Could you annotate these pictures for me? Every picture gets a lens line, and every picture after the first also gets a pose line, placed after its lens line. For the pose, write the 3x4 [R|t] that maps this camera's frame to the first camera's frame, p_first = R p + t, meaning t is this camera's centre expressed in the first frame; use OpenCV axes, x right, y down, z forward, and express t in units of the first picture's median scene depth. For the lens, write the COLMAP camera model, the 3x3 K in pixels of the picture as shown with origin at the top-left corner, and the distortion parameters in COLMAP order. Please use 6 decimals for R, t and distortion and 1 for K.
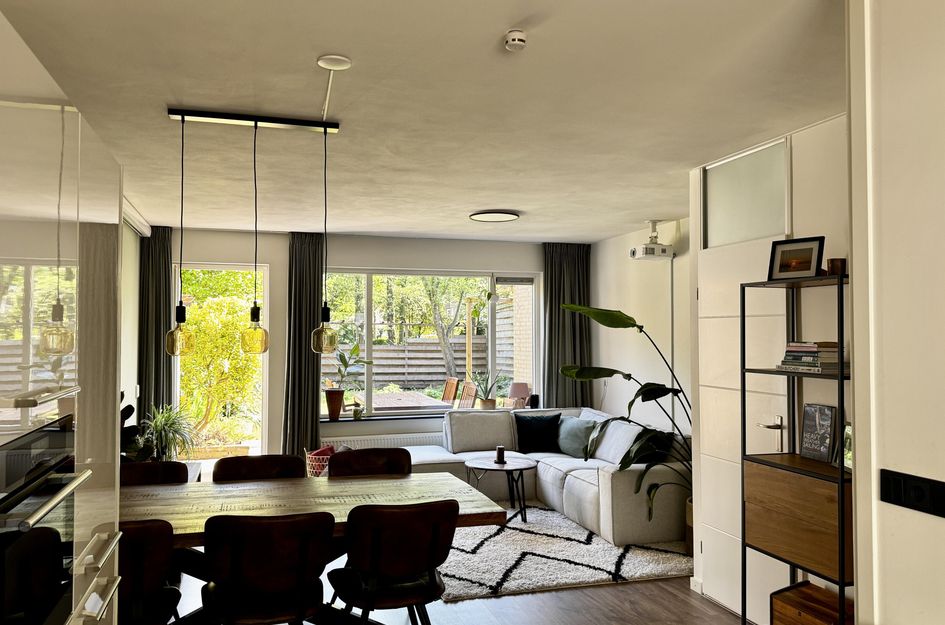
lens RADIAL K [[730.4, 0, 471.0], [0, 730.4, 314.9], [0, 0, 1]] dist [0.047091, -0.100903]
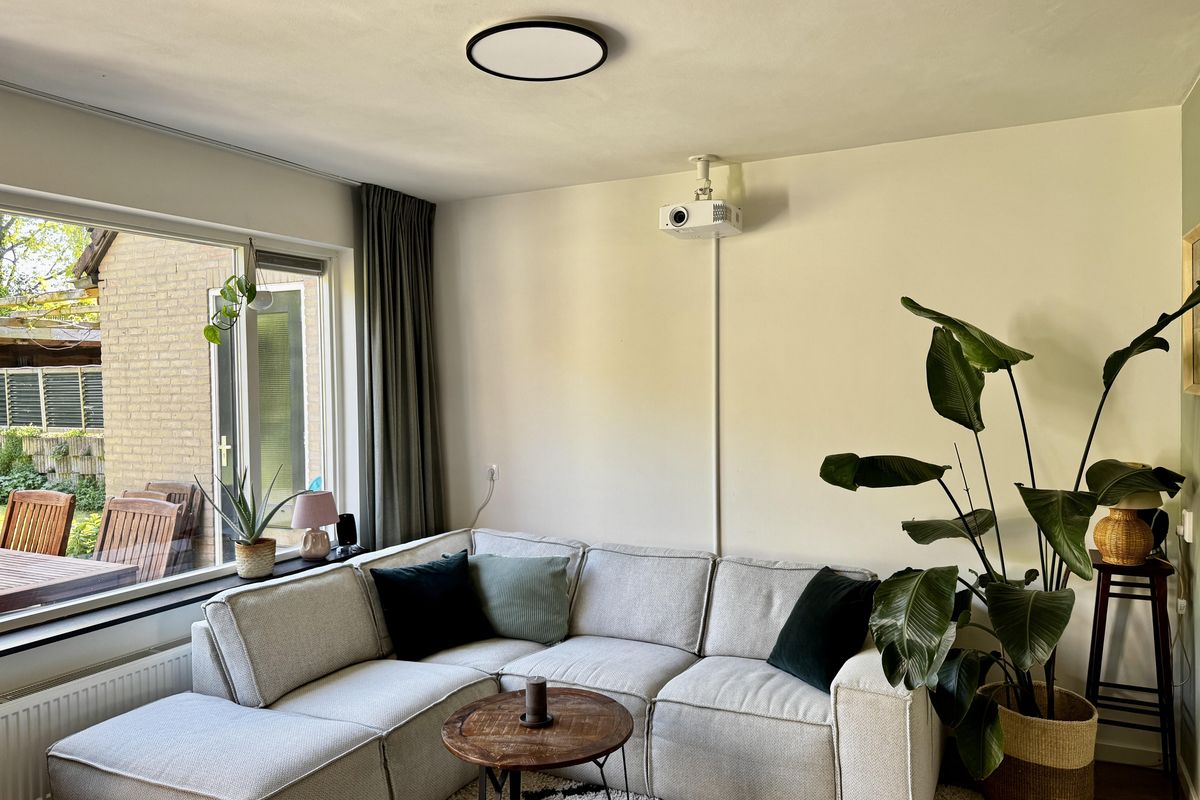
lens RADIAL K [[855.0, 0, 598.7], [0, 855.0, 396.1], [0, 0, 1]] dist [0.010628, -0.005854]
pose [[0.660506, -0.027424, 0.750319, -0.241764], [-0.002952, 0.999230, 0.039120, 0.014788], [-0.750815, -0.028054, 0.659917, 0.609742]]
